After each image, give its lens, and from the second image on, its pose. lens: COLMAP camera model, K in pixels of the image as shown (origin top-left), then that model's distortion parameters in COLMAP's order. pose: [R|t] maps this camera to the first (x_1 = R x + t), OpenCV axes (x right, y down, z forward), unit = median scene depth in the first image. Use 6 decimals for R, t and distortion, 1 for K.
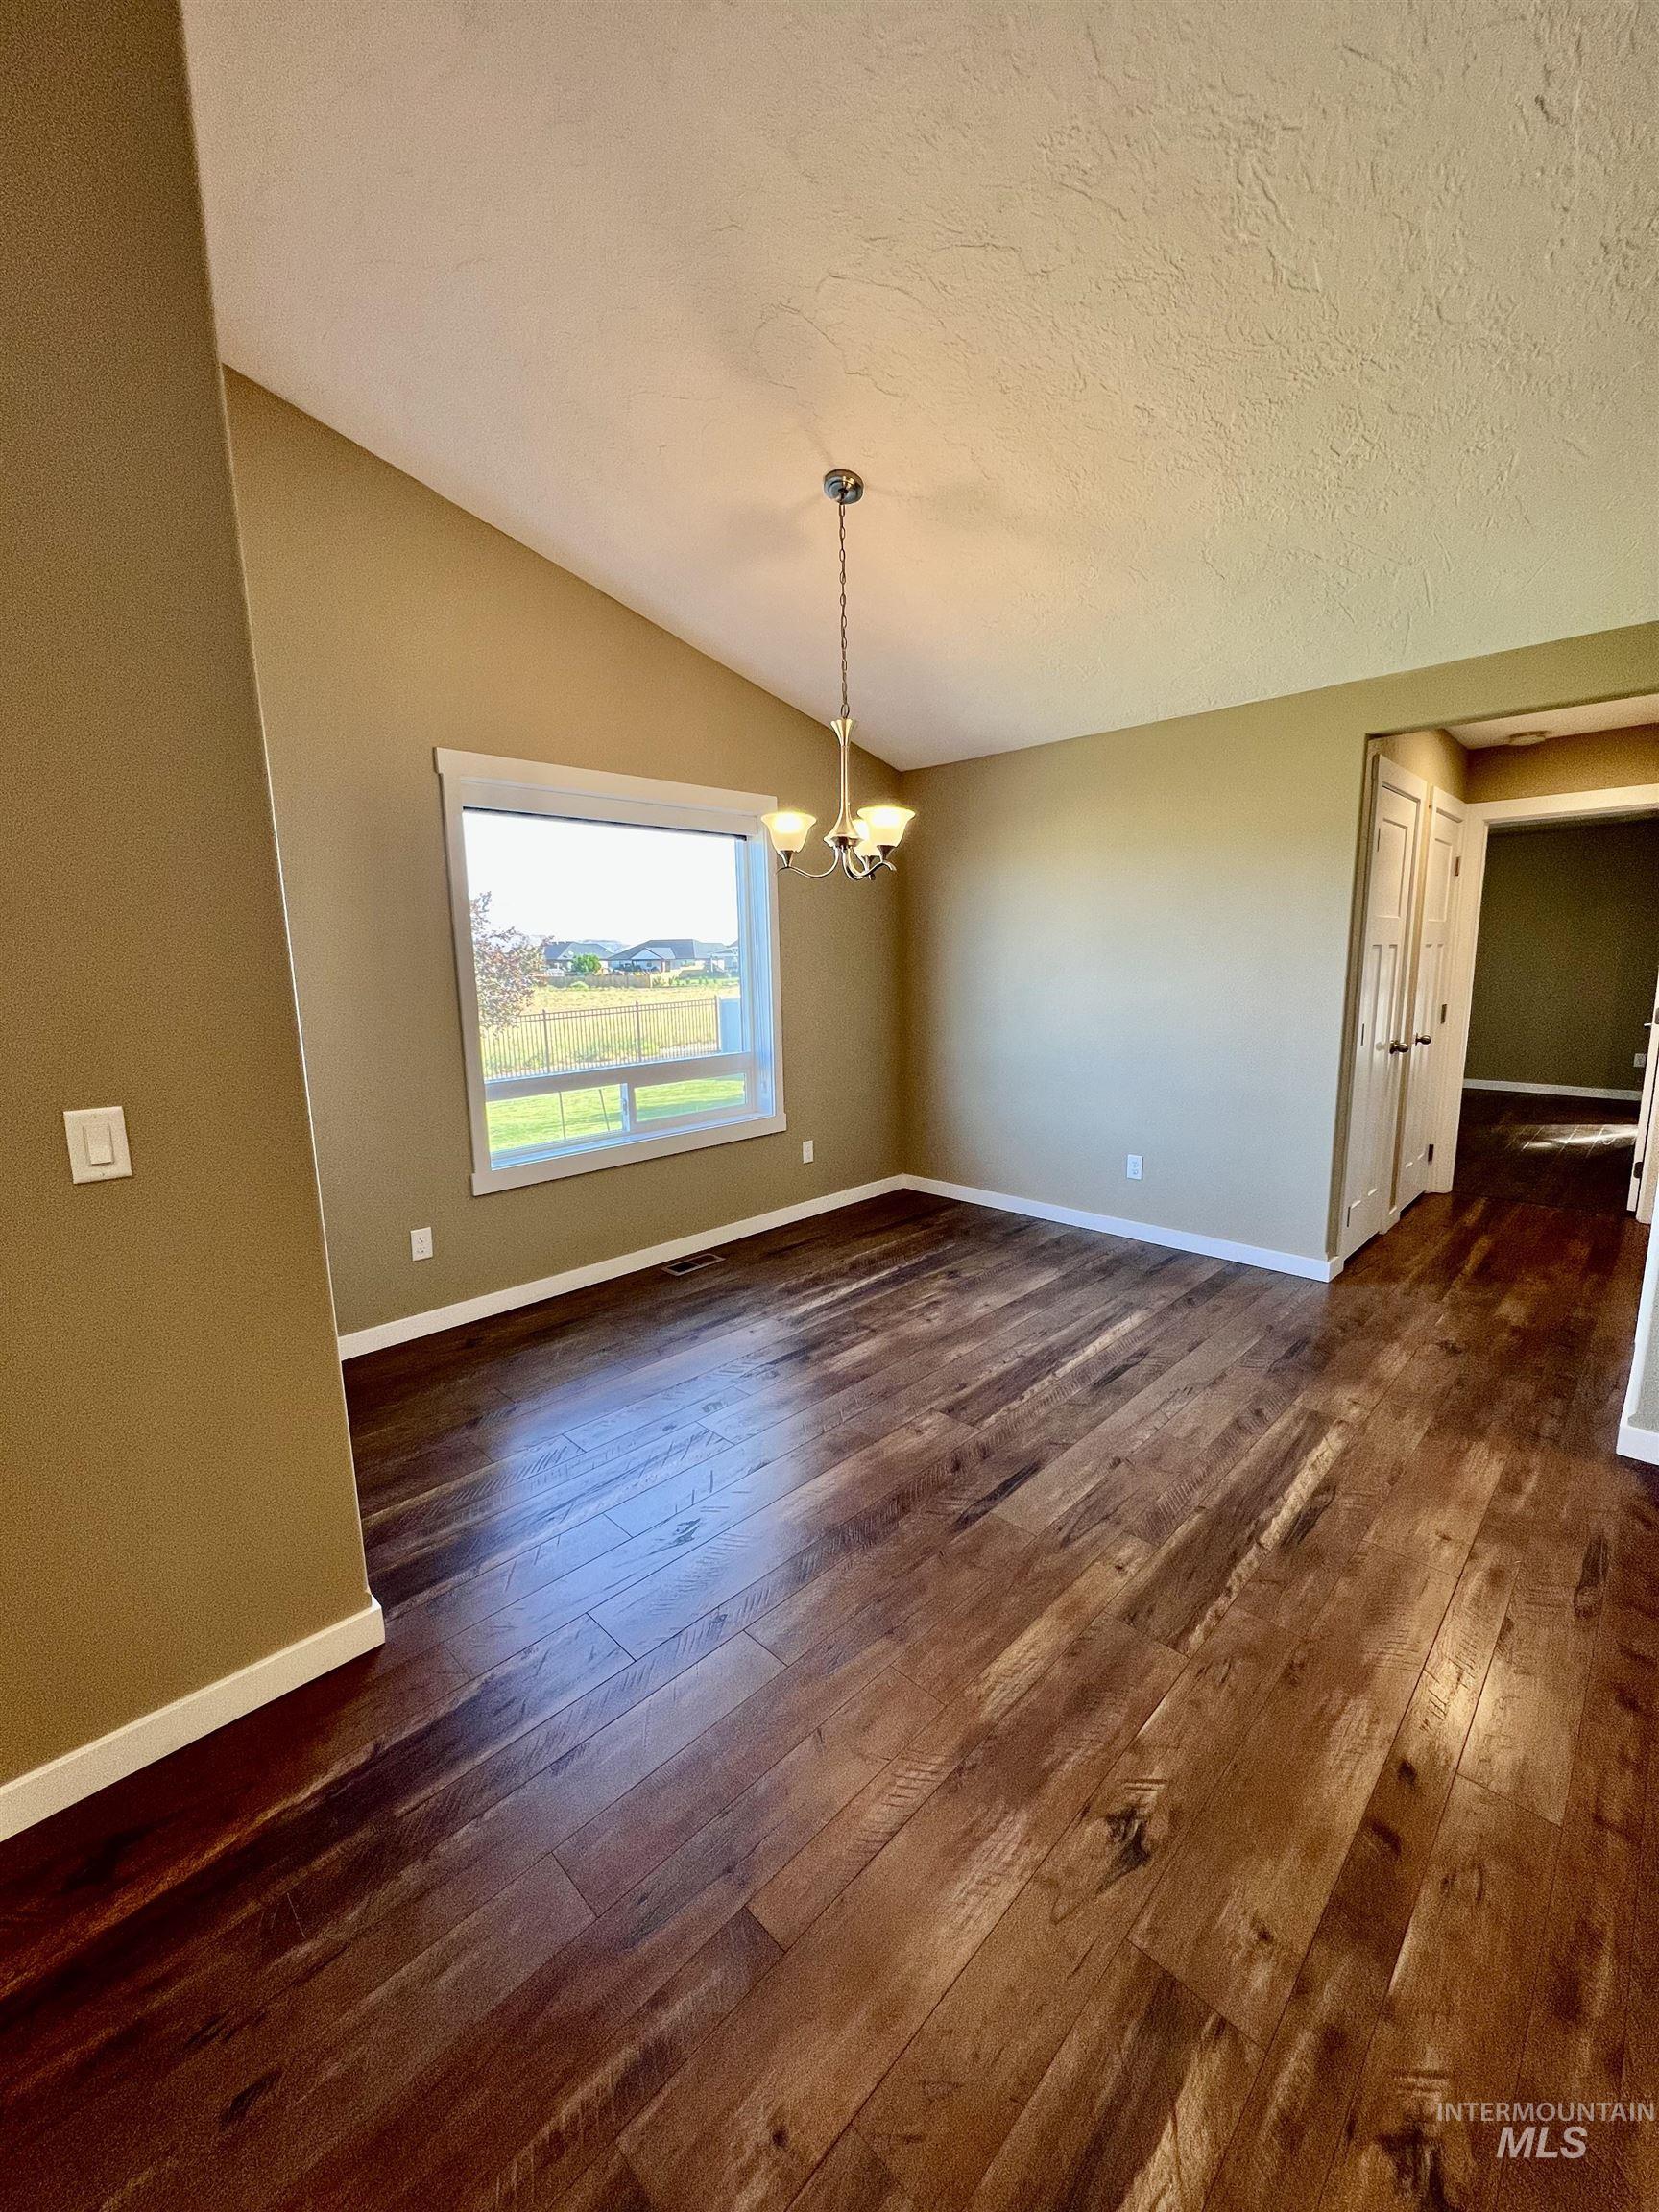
lens RADIAL K [[884.7, 0, 834.3], [0, 884.7, 1103.0], [0, 0, 1]] dist [0.001581, 0.000727]
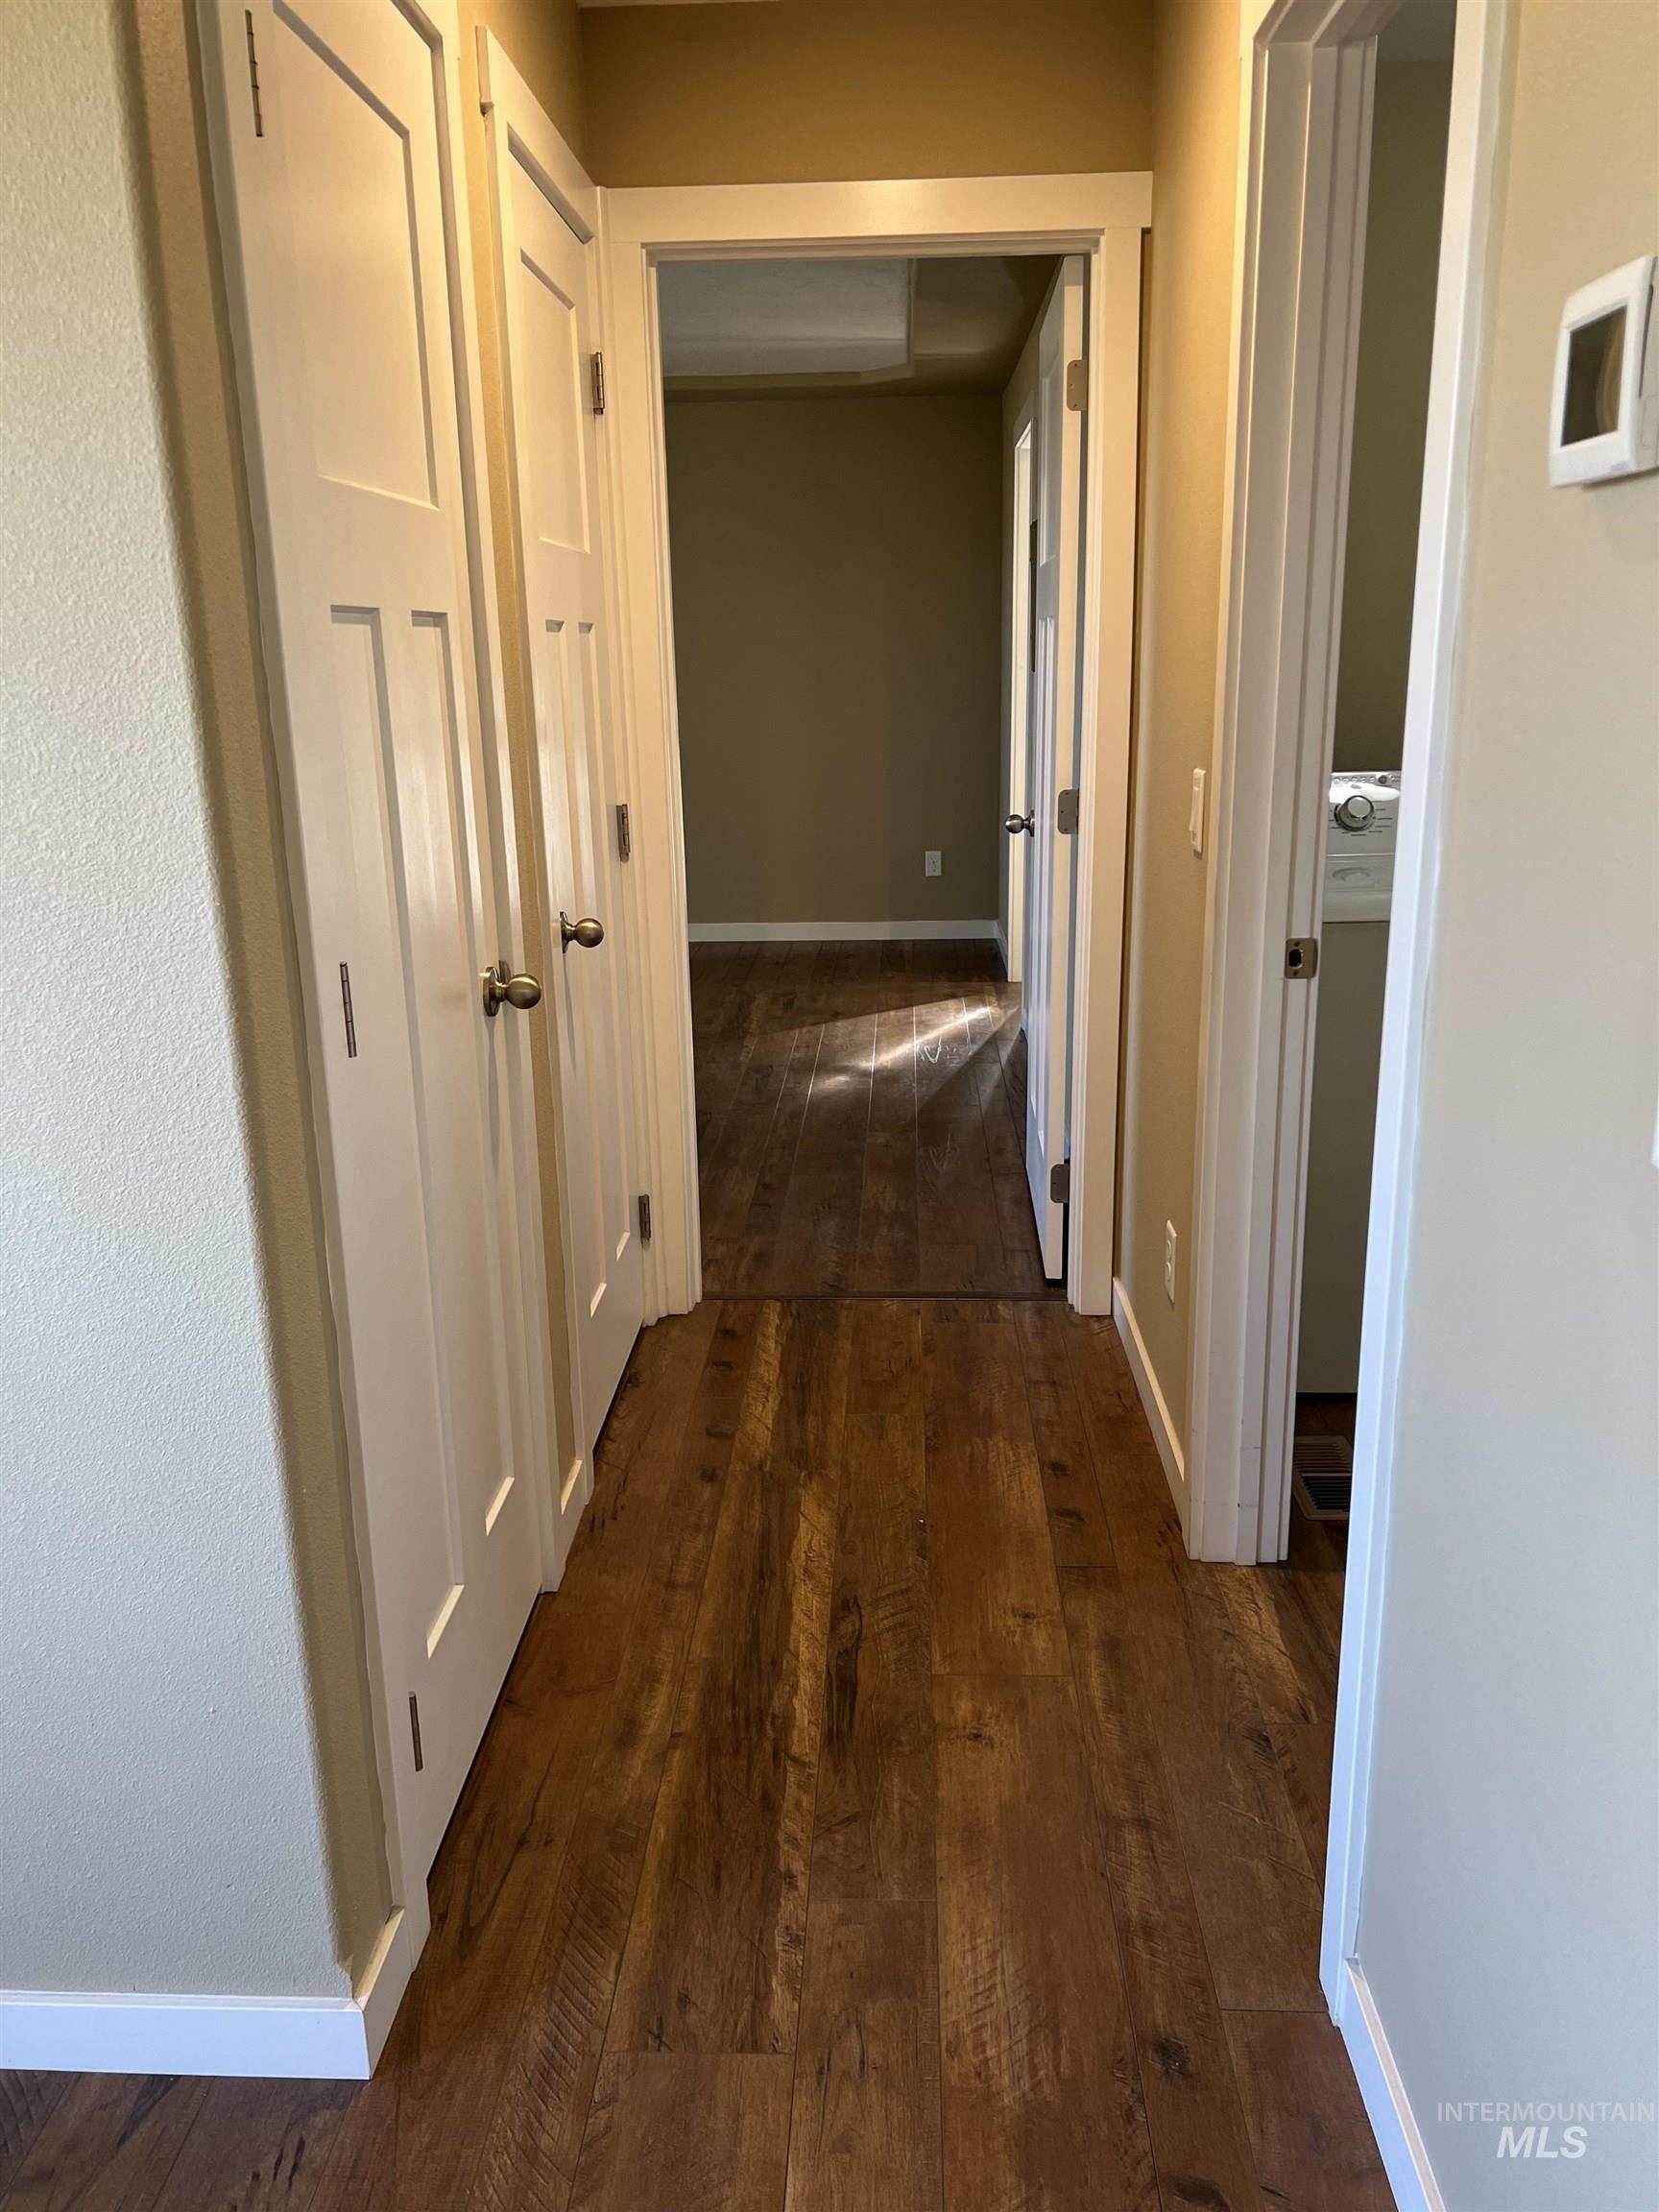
lens RADIAL K [[1612.4, 0, 838.3], [0, 1612.4, 1105.4], [0, 0, 1]] dist [0.009338, -0.004728]
pose [[0.742155, -0.177946, 0.646174, 0.355754], [0.114168, 0.983585, 0.139737, -0.081871], [-0.660433, -0.029934, 0.750288, 0.513847]]
